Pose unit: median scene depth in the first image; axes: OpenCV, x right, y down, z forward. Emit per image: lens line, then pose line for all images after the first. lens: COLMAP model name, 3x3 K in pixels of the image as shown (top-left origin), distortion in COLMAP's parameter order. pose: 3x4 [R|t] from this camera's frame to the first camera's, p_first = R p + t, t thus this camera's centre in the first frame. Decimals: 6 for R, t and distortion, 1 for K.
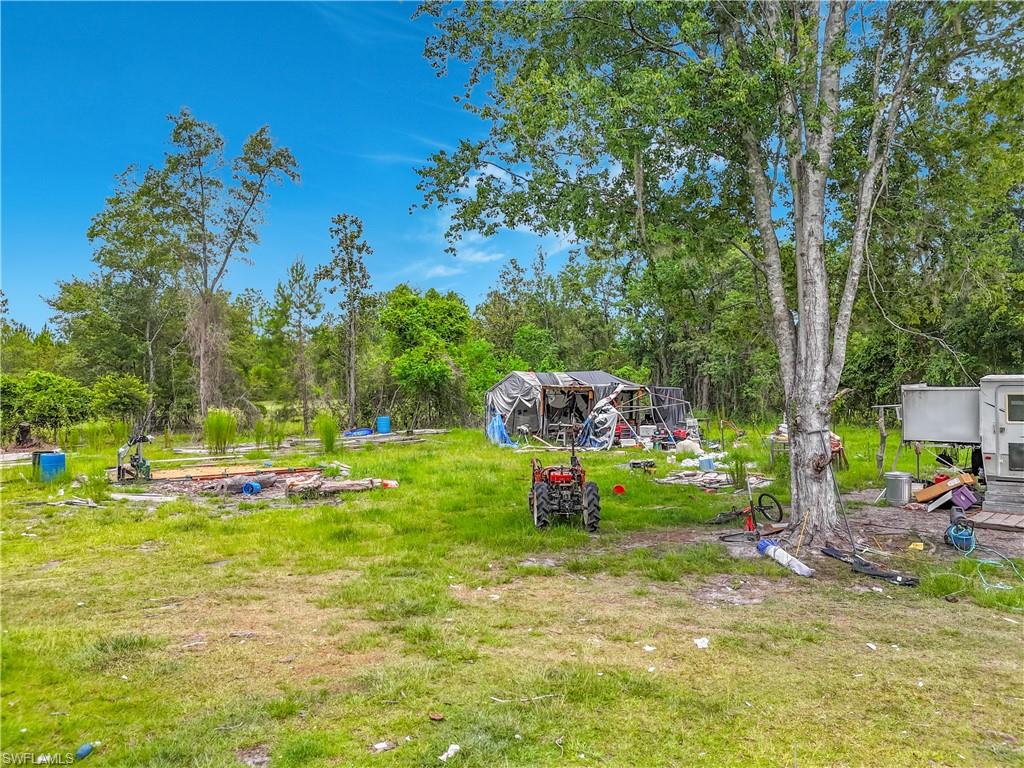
lens RADIAL K [[753.1, 0, 512.0], [0, 753.1, 384.0], [0, 0, 1]] dist [0.066323, -0.057187]
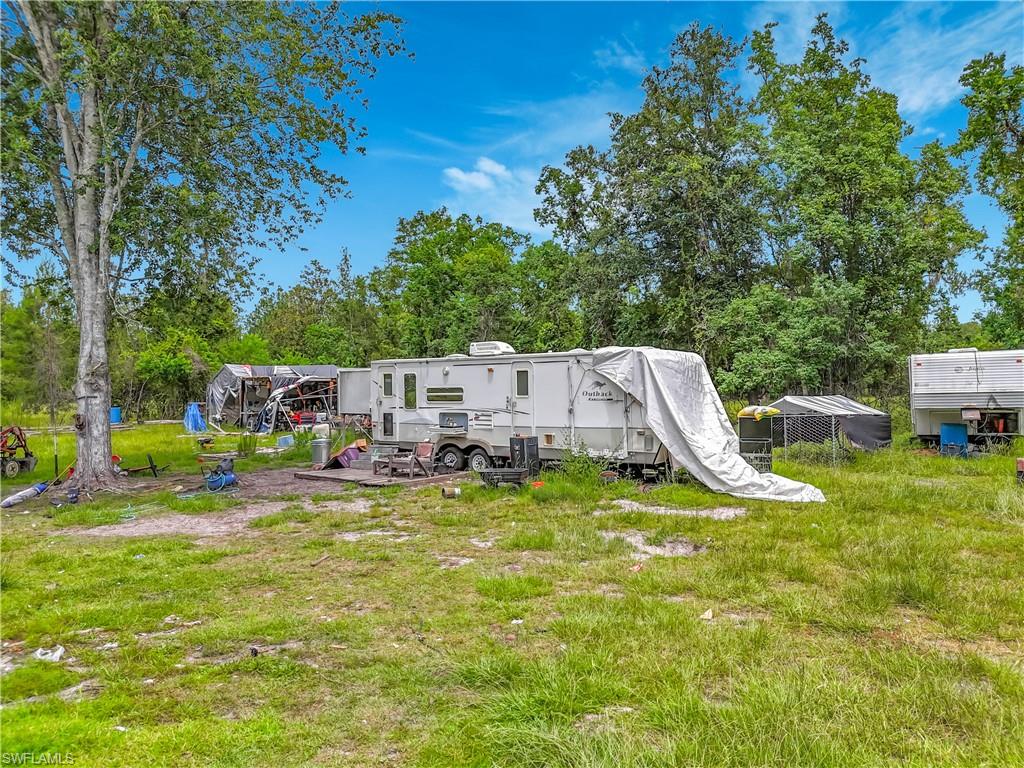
lens RADIAL K [[753.1, 0, 512.0], [0, 753.1, 384.0], [0, 0, 1]] dist [0.066323, -0.057187]
pose [[0.998827, 0.000042, 0.048415, 0.768643], [0.000131, 0.999994, -0.003579, 0.033060], [-0.048415, 0.003581, 0.998821, -0.215278]]
